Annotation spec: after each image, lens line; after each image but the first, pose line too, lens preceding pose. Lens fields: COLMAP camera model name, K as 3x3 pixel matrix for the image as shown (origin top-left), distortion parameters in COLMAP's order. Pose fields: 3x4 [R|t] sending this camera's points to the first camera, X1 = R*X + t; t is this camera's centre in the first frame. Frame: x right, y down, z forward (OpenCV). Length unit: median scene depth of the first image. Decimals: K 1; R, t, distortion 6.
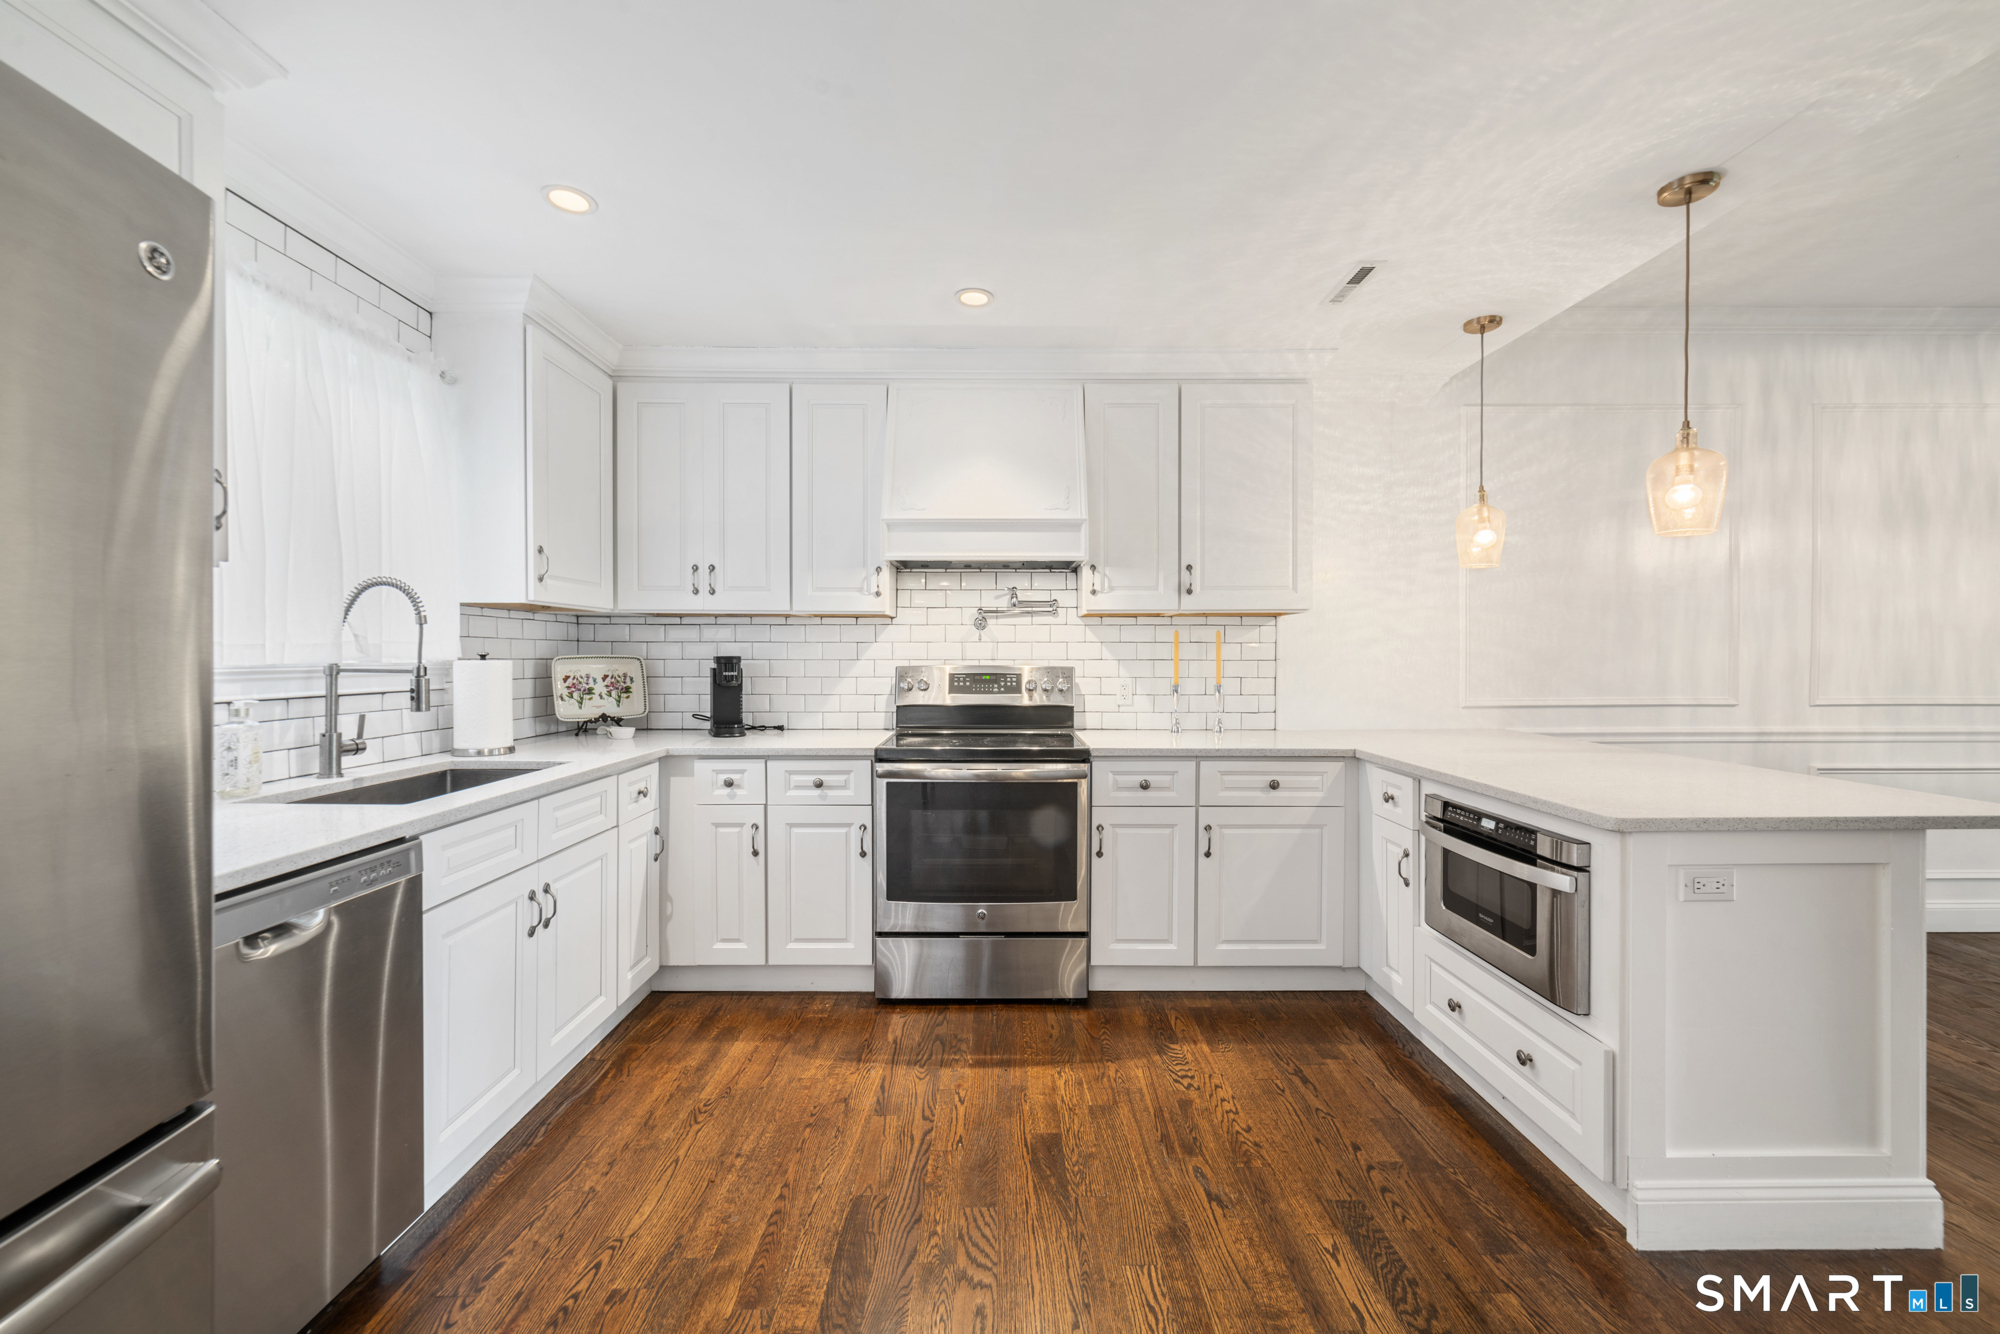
lens RADIAL K [[773.3, 0, 1003.1], [0, 773.3, 667.3], [0, 0, 1]] dist [-0.001034, 0.000485]
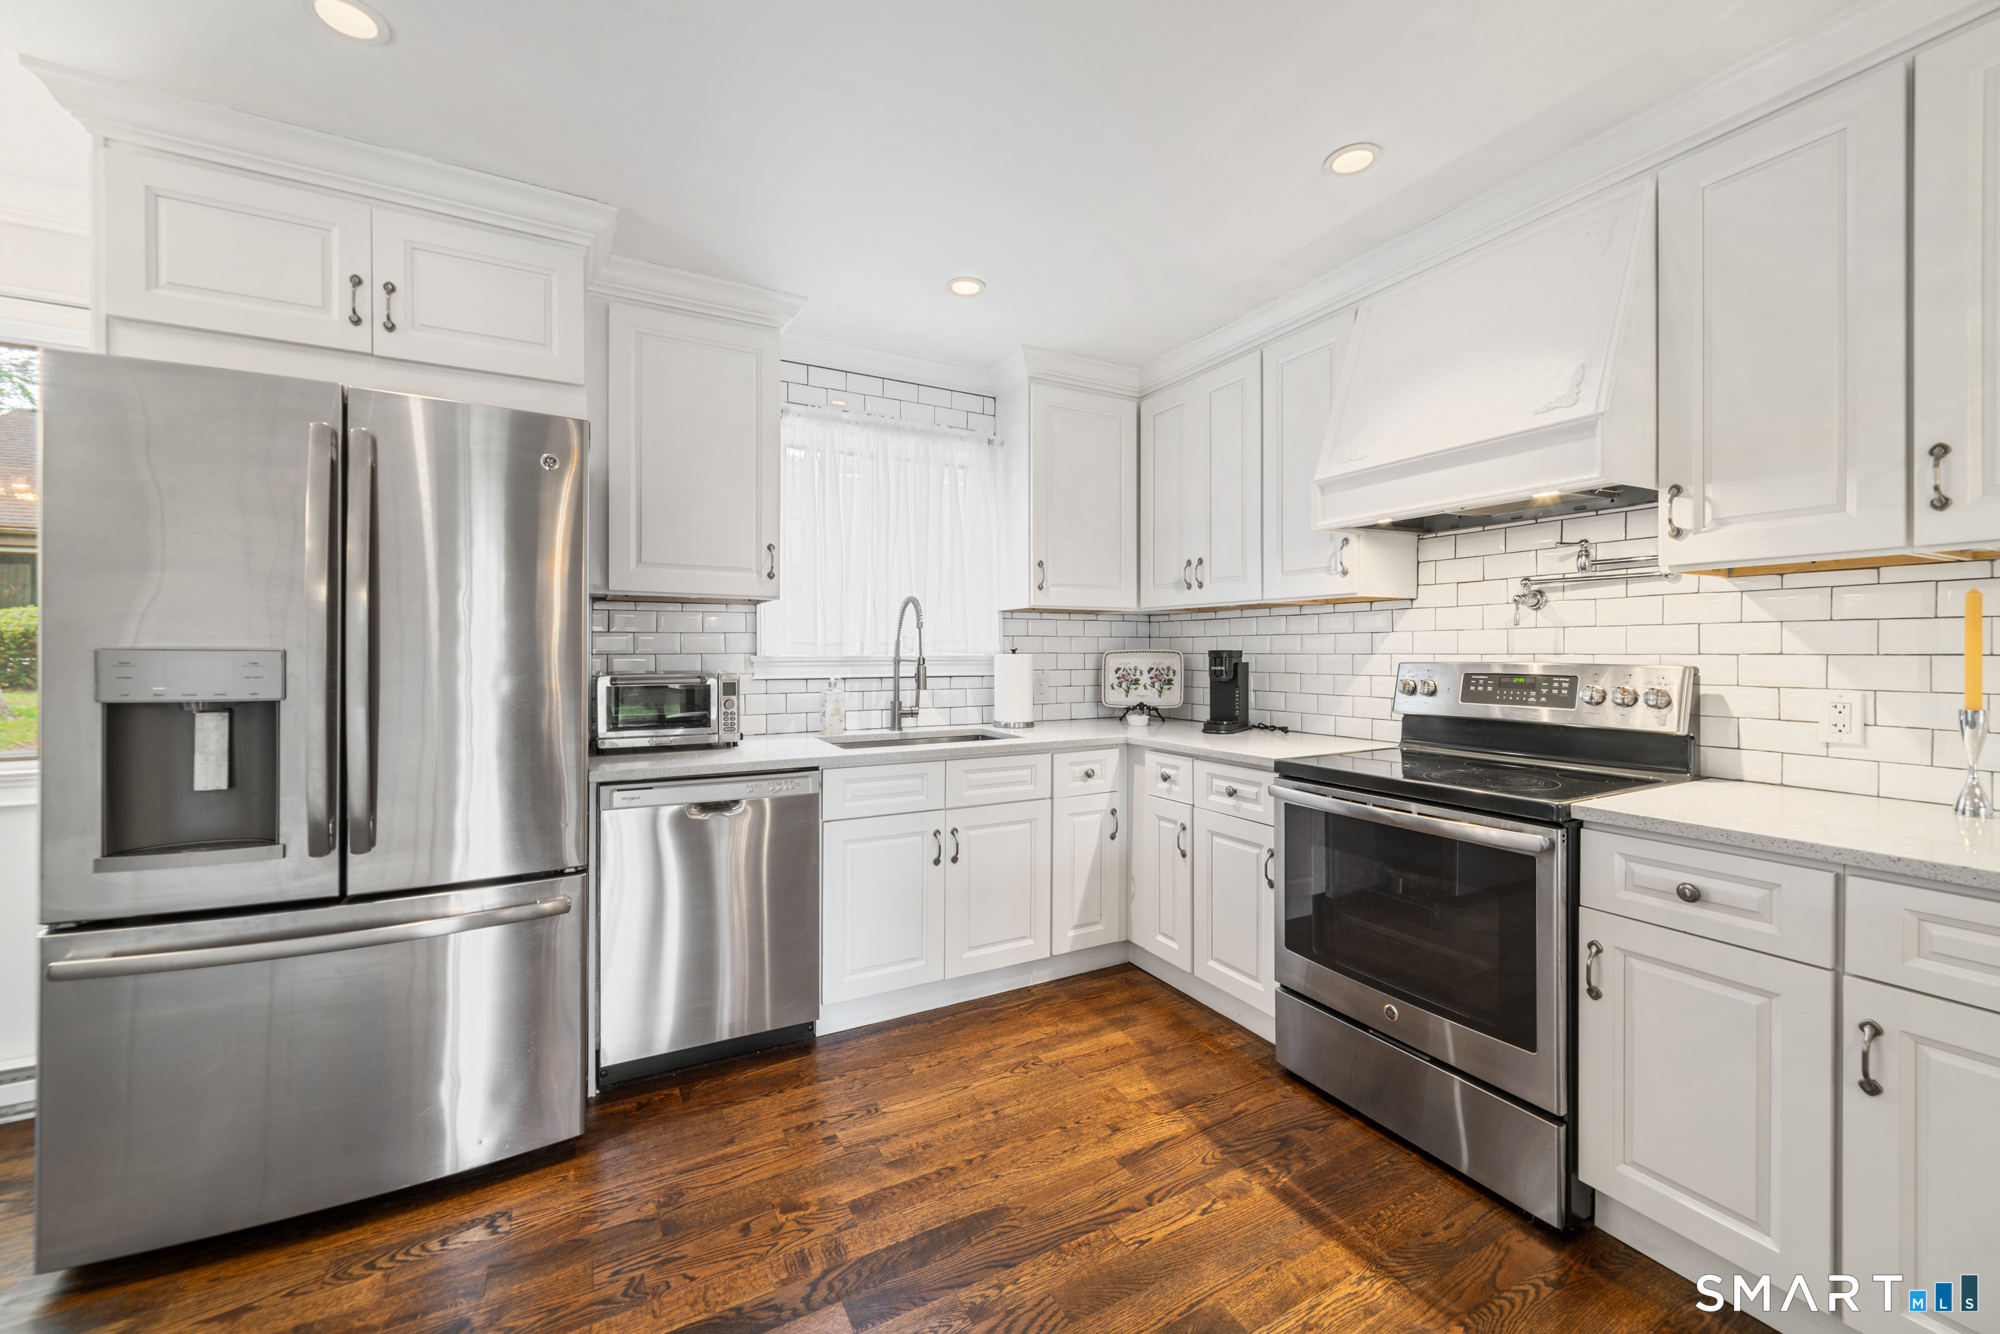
lens RADIAL K [[776.1, 0, 1003.5], [0, 776.1, 655.9], [0, 0, 1]] dist [0.000469, 0.000194]
pose [[0.467631, 0.002440, -0.883920, 0.428126], [-0.010860, 0.999937, -0.002985, -0.001593], [0.883857, 0.010995, 0.467628, 0.343280]]
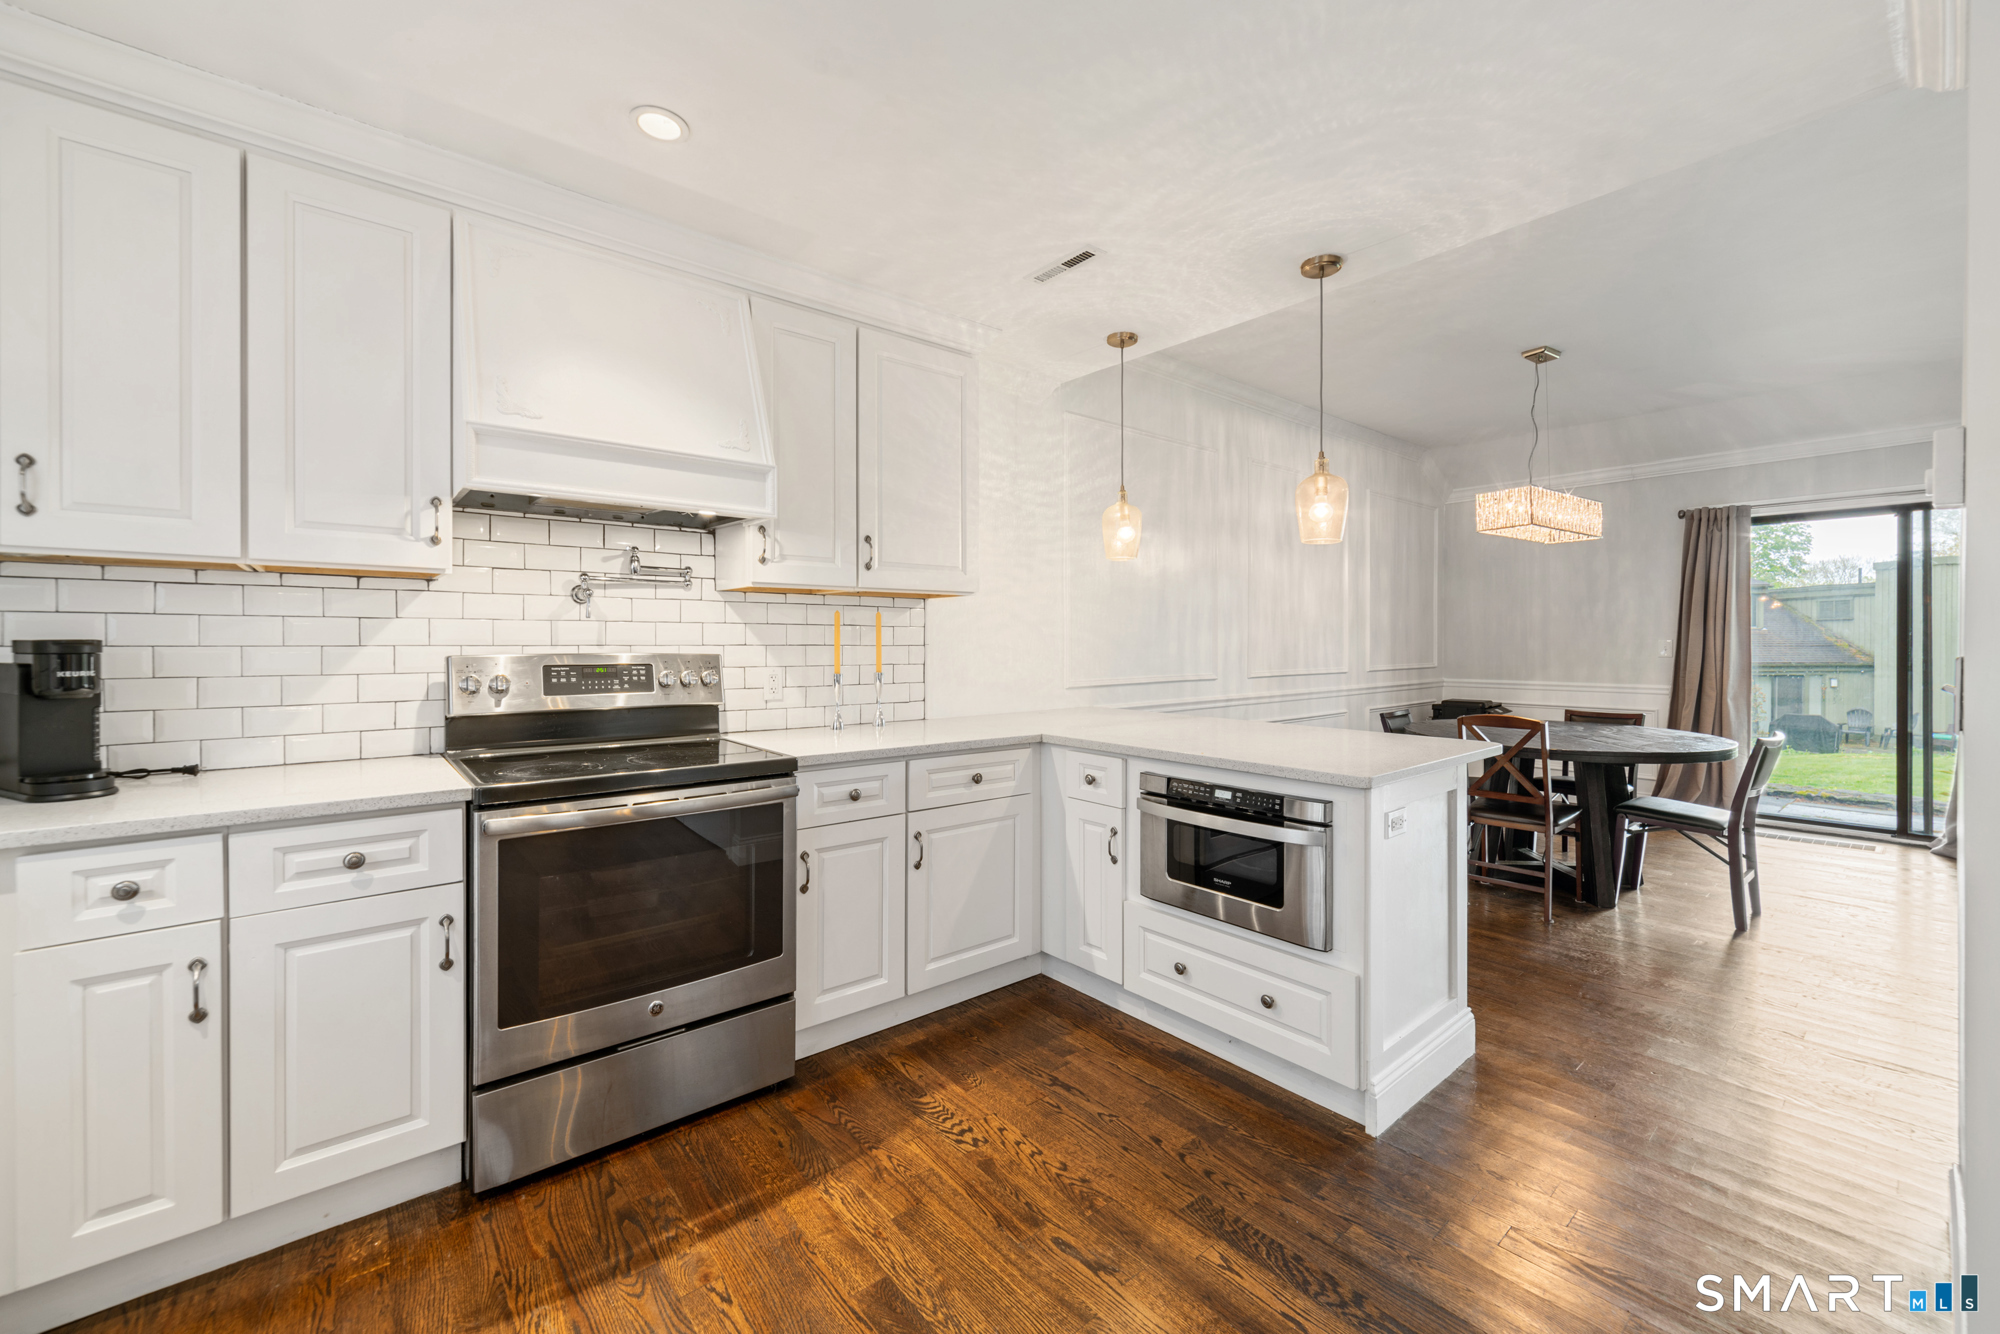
lens RADIAL K [[794.5, 0, 988.6], [0, 794.5, 648.6], [0, 0, 1]] dist [0.000755, 0.000442]
pose [[0.777559, -0.004730, 0.628792, -0.241148], [0.008792, 0.999956, -0.003351, -0.001451], [-0.628748, 0.008134, 0.777566, 0.243167]]
